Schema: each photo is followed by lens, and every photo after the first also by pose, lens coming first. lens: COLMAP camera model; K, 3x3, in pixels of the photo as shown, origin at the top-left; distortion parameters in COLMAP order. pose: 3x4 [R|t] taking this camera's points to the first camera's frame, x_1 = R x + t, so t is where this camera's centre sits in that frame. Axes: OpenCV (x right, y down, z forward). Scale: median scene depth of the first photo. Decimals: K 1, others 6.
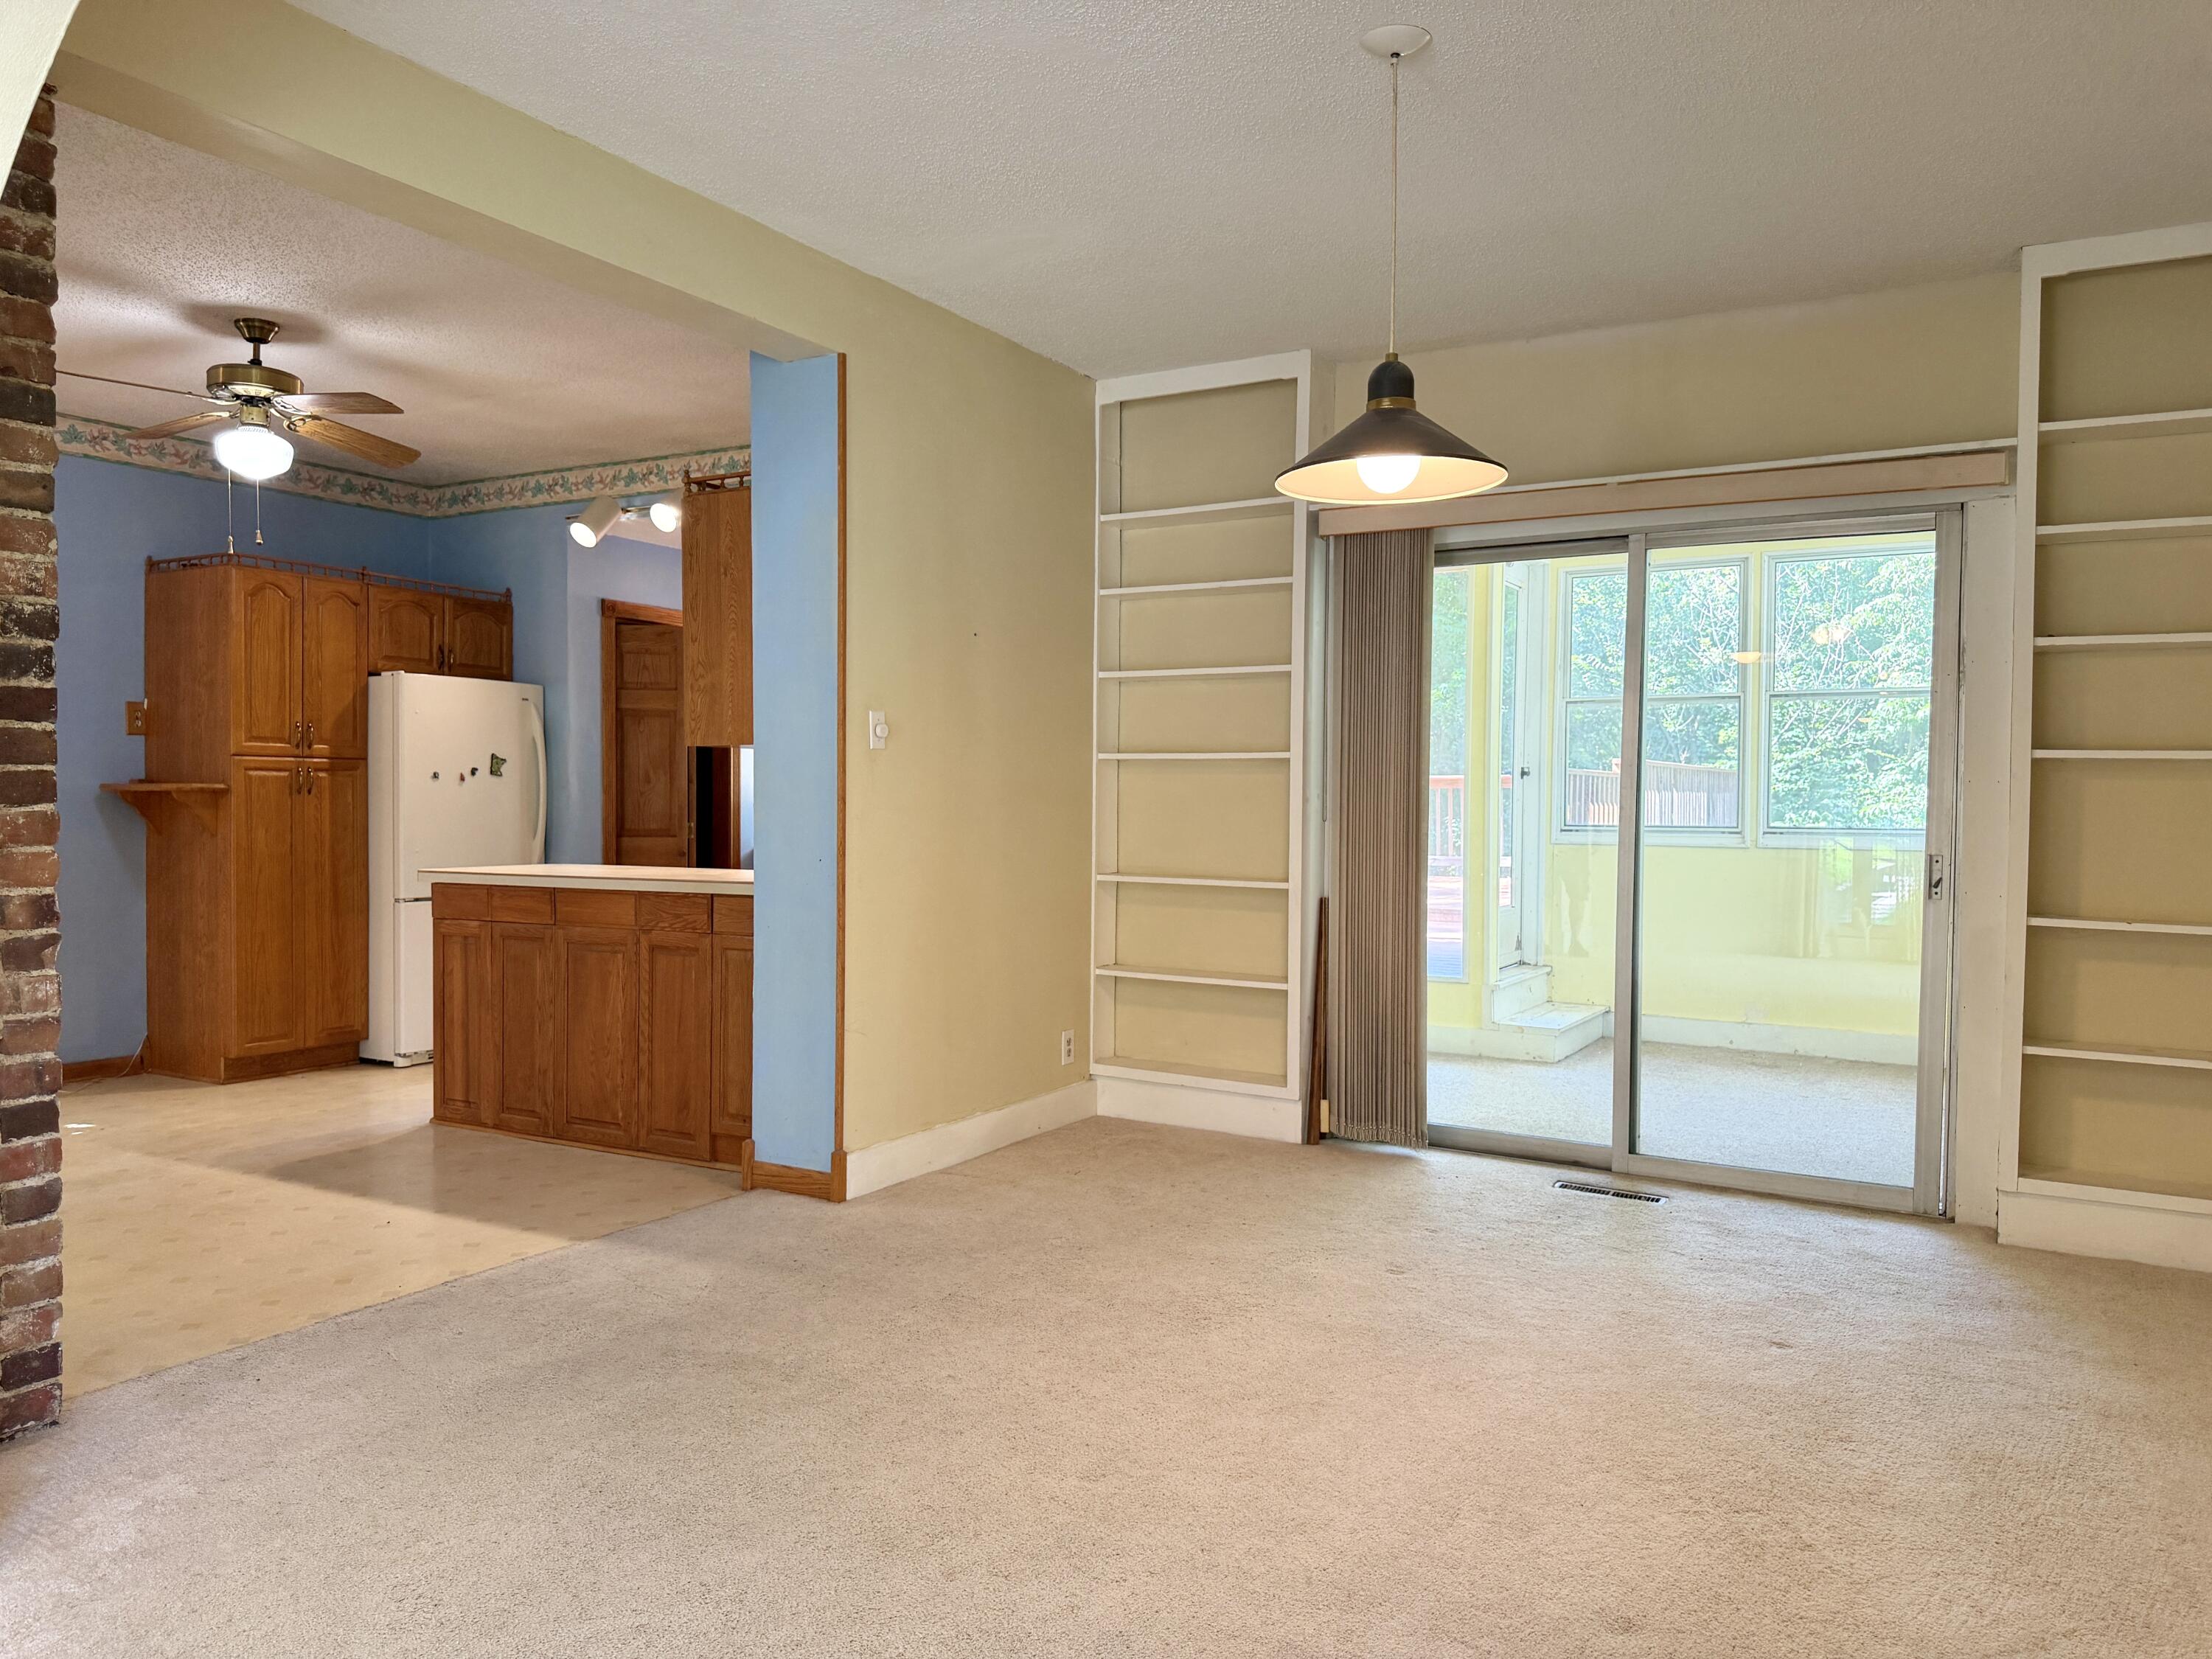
lens RADIAL K [[1543.8, 0, 1104.7], [0, 1543.8, 818.6], [0, 0, 1]] dist [0.040651, -0.062108]
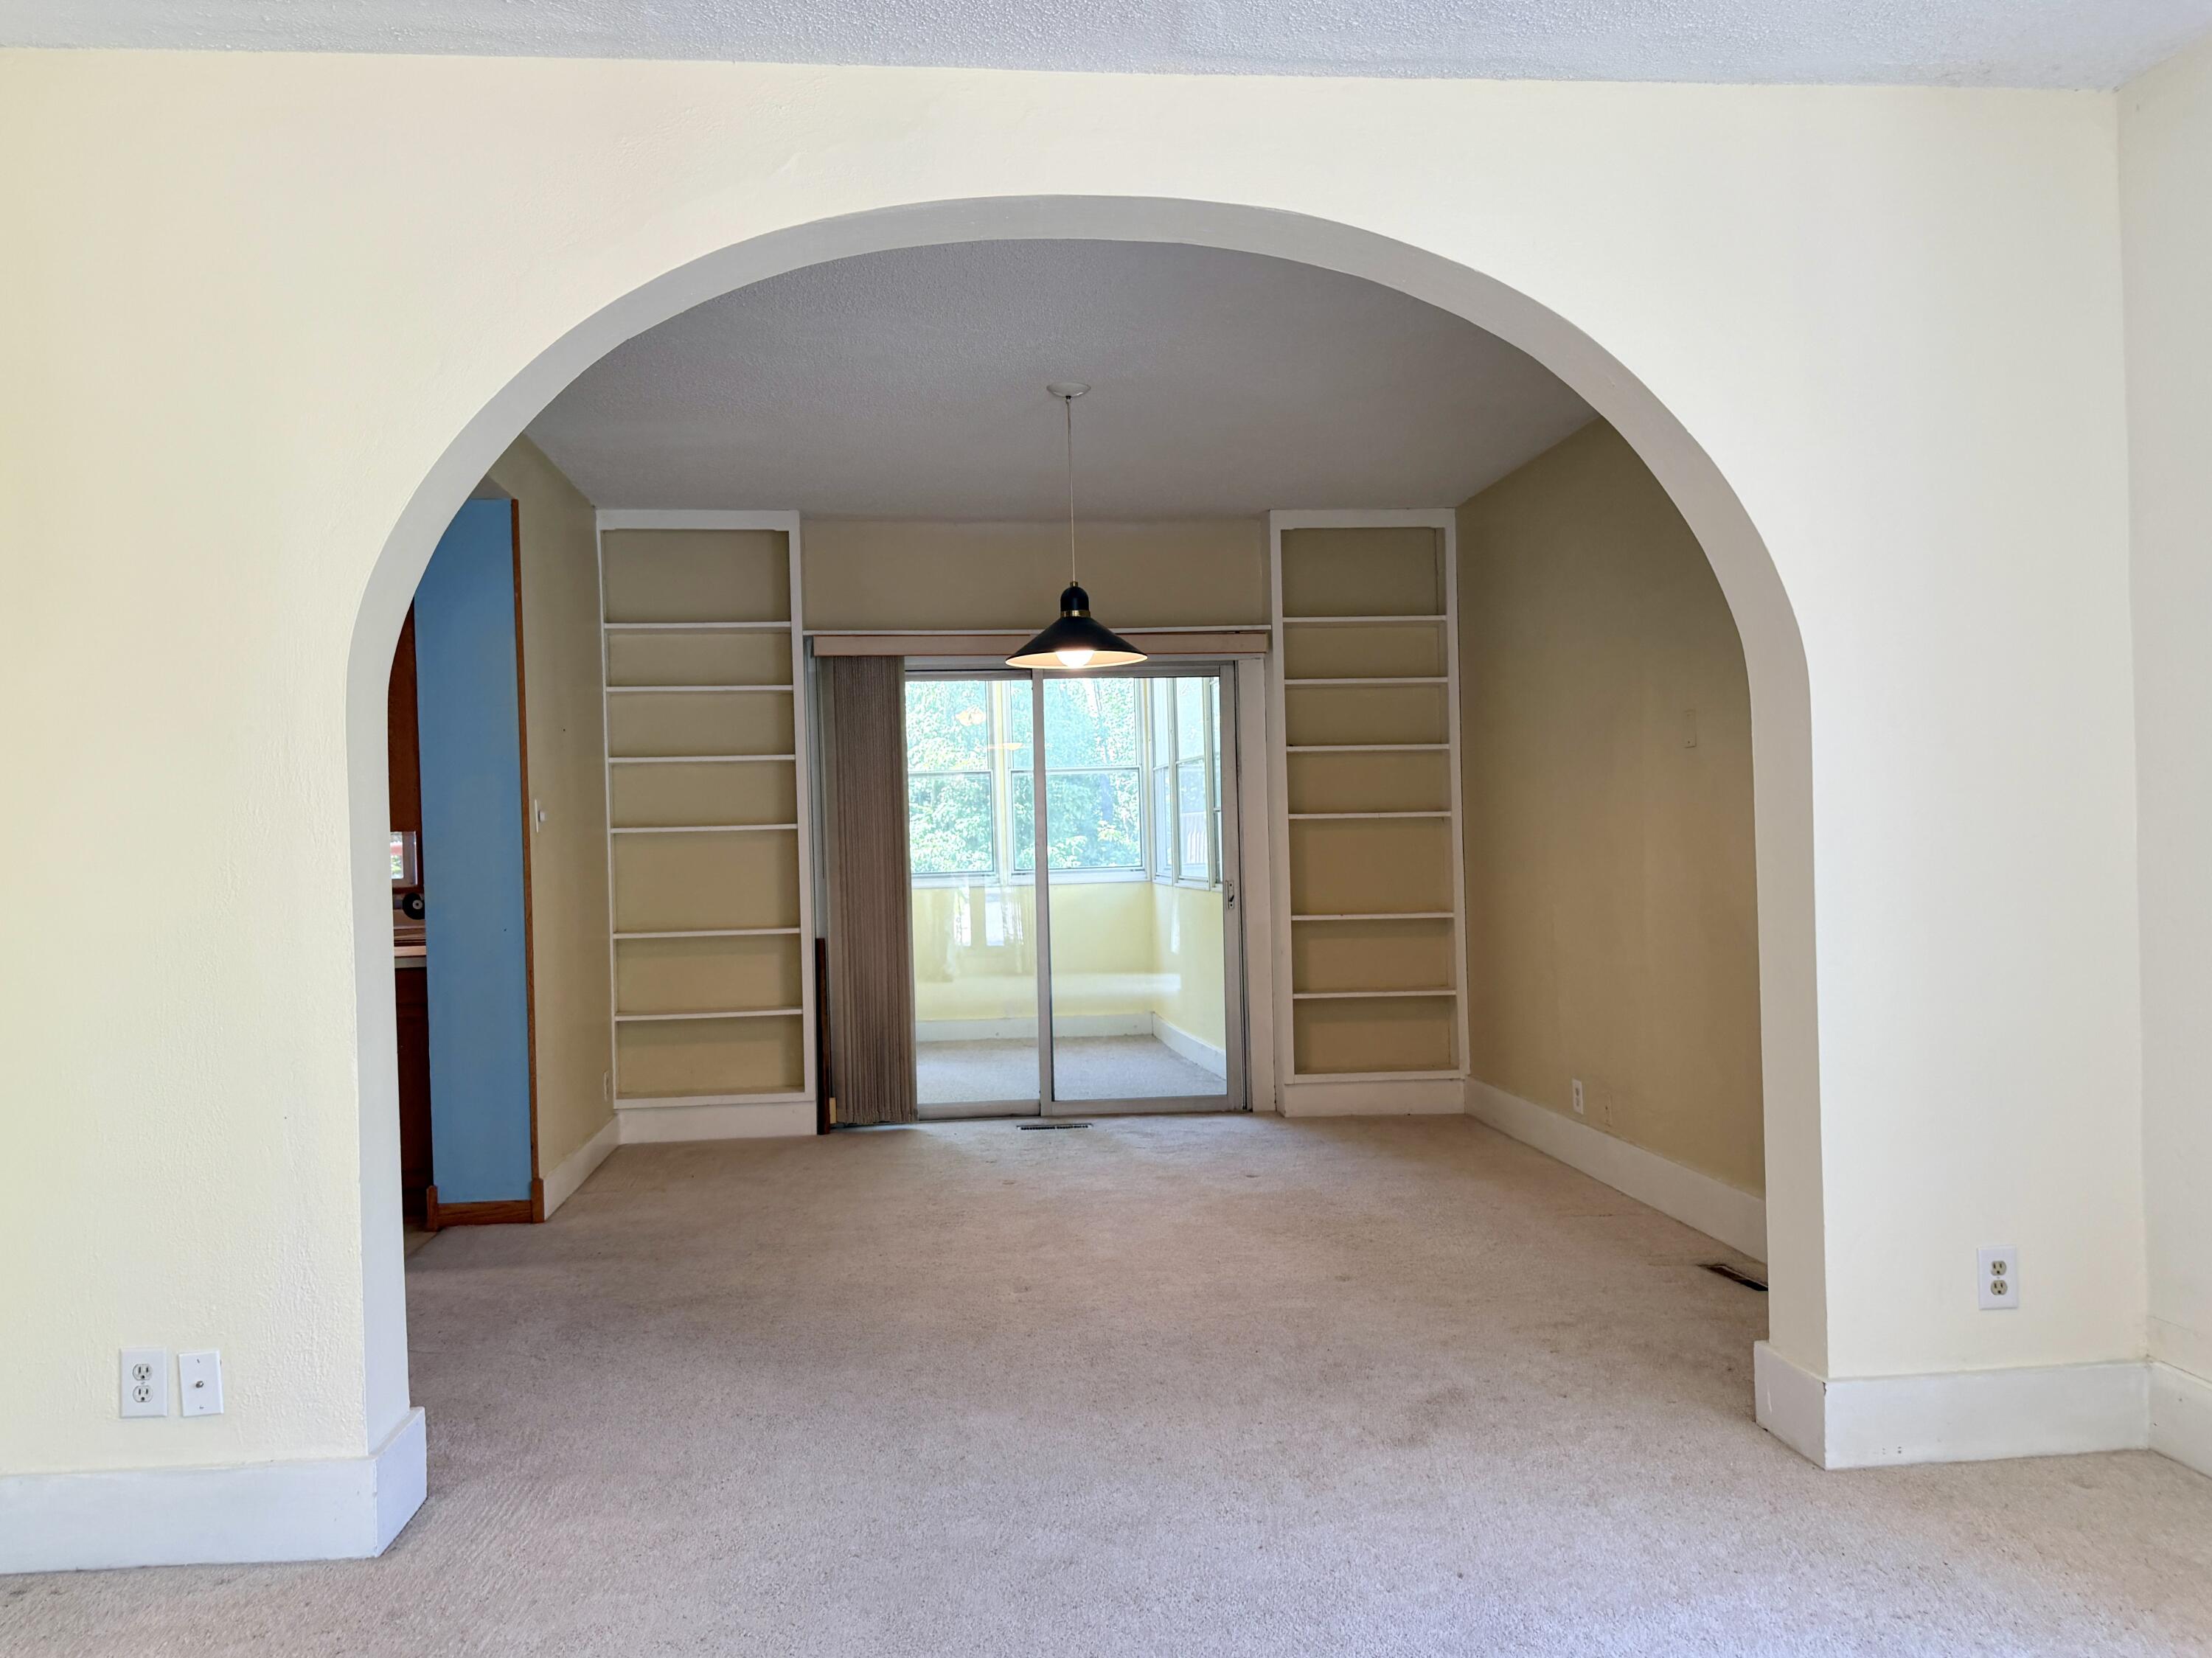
lens RADIAL K [[1543.6, 0, 1108.7], [0, 1543.6, 823.7], [0, 0, 1]] dist [0.040651, -0.062108]
pose [[0.808977, -0.025505, 0.587287, -0.431132], [0.044476, 0.998850, -0.017886, -0.011059], [-0.586155, 0.040589, 0.809181, -0.180191]]
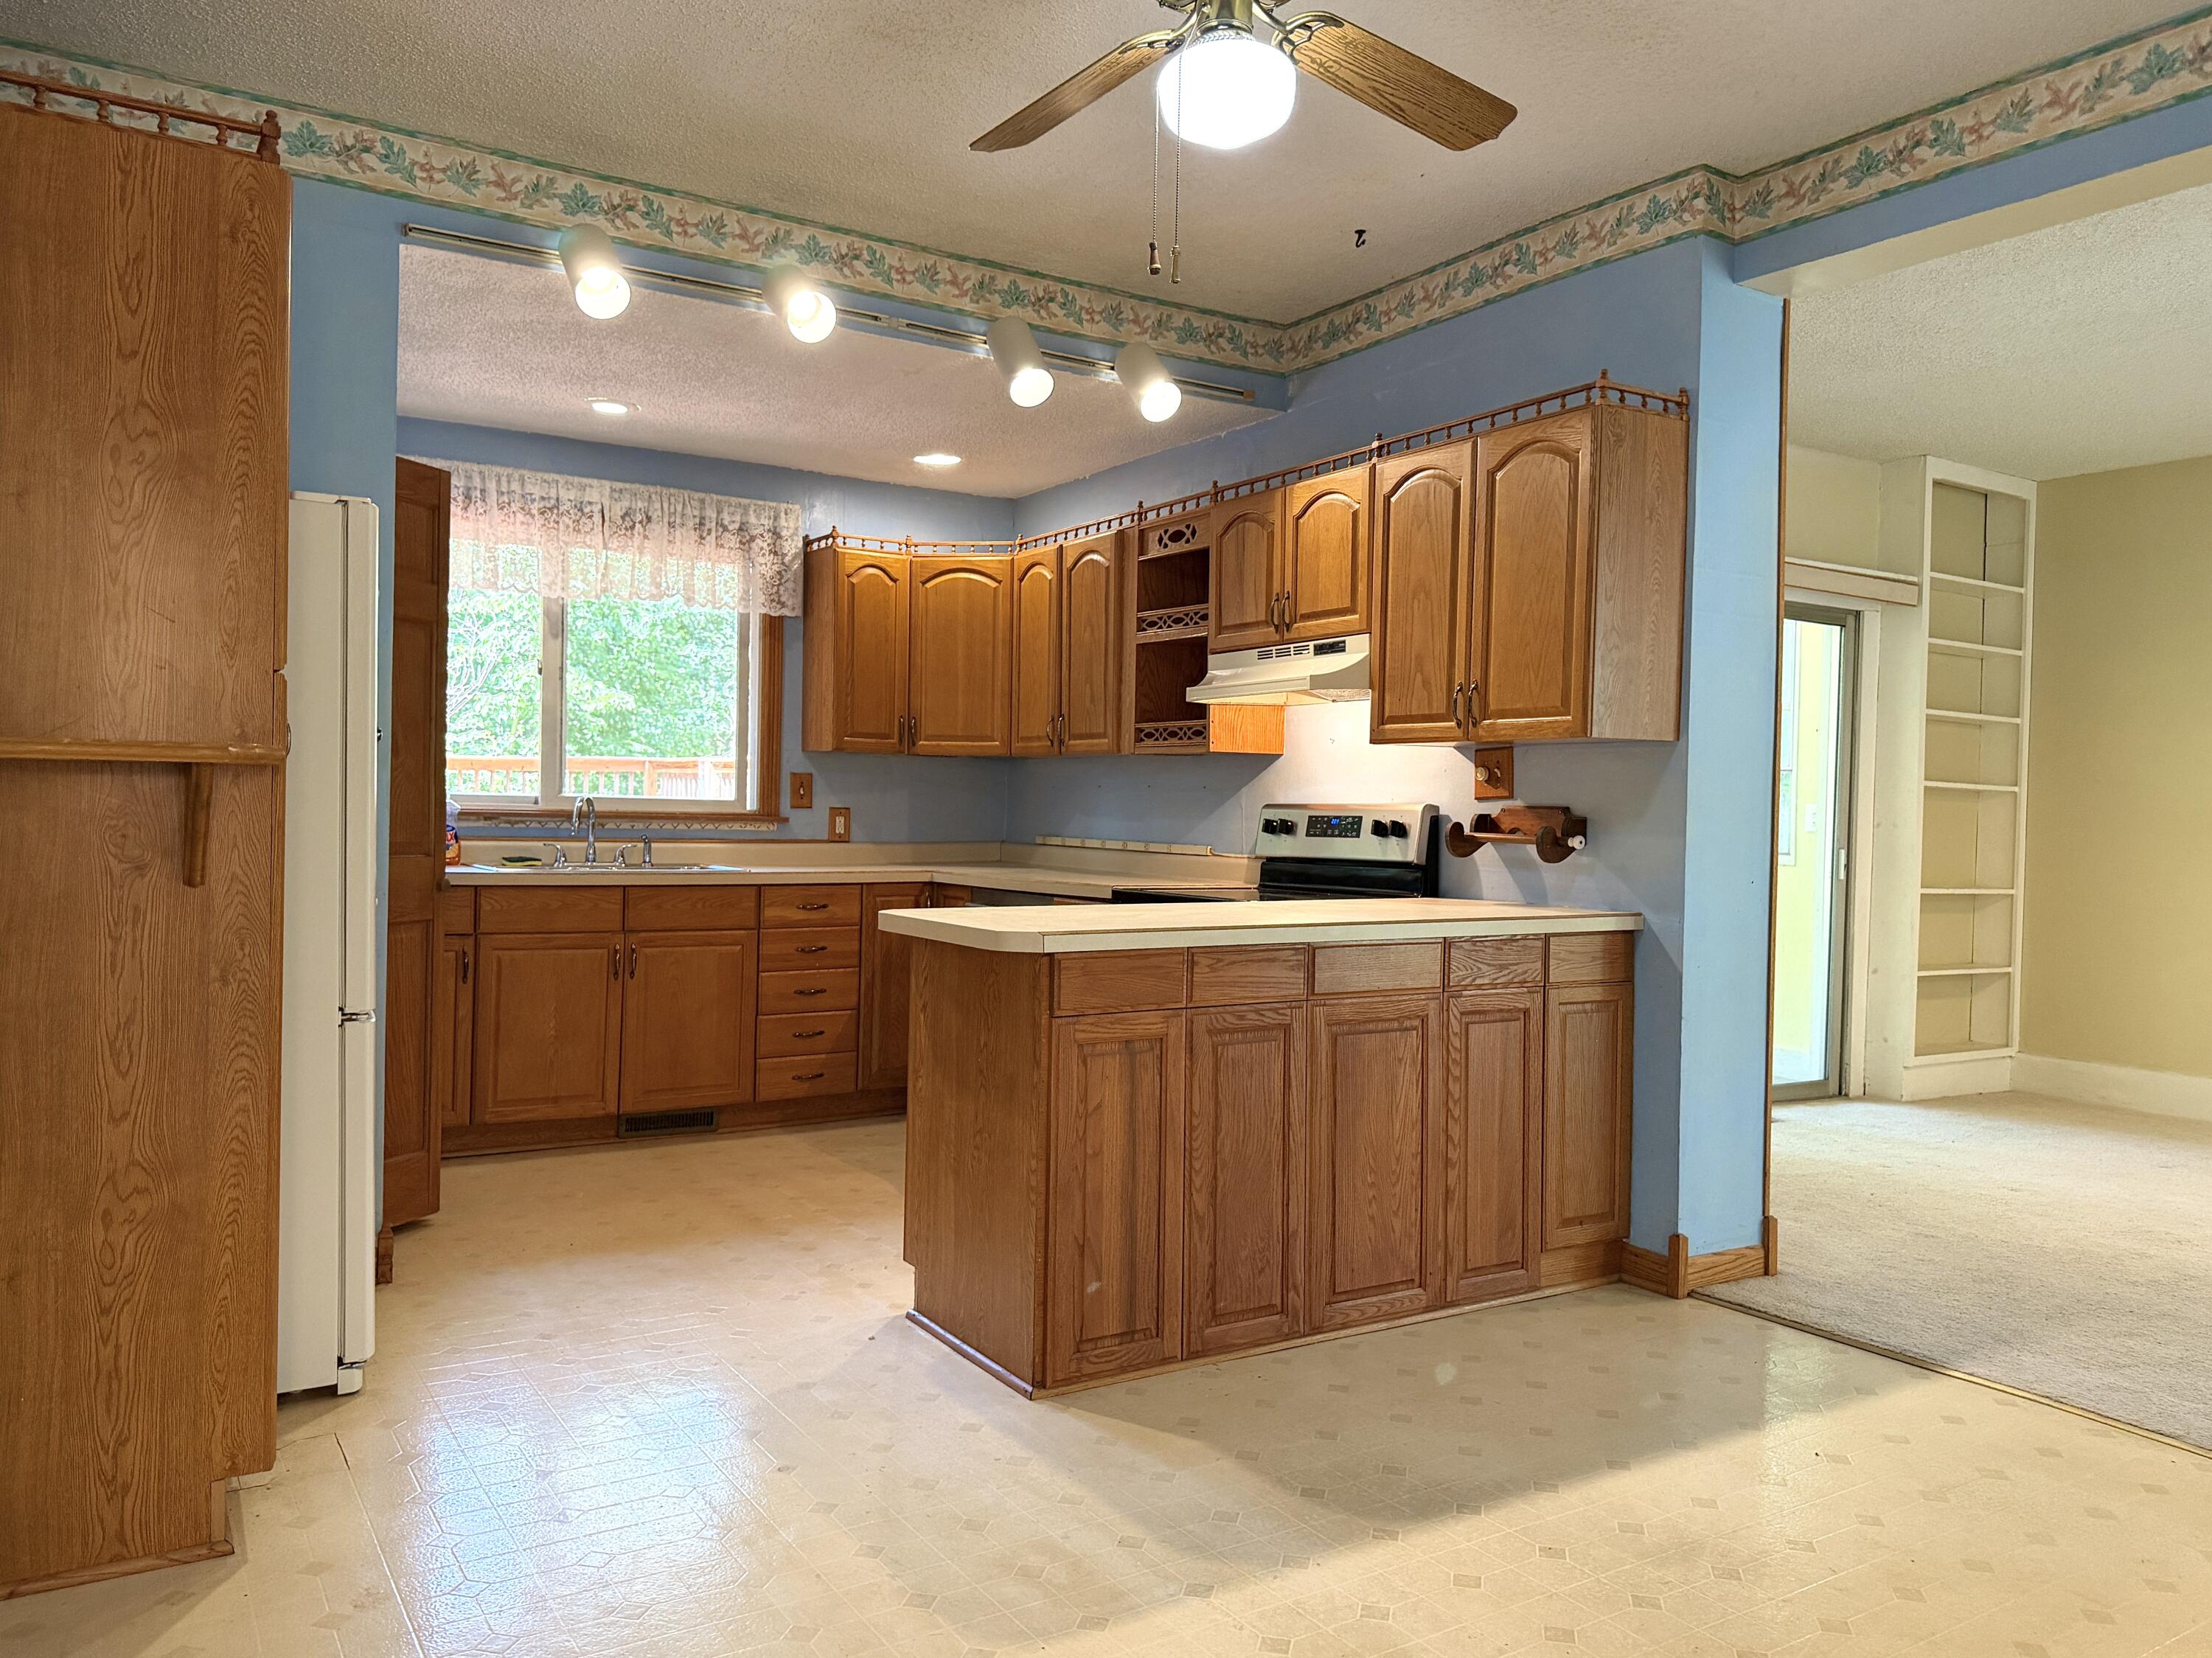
lens RADIAL K [[1622.2, 0, 1102.4], [0, 1622.2, 829.4], [0, 0, 1]] dist [0.035966, -0.031697]
pose [[0.469728, -0.010168, 0.882753, -1.014208], [-0.006619, 0.999865, 0.015039, -0.012170], [-0.882787, -0.012907, 0.469597, 0.786904]]
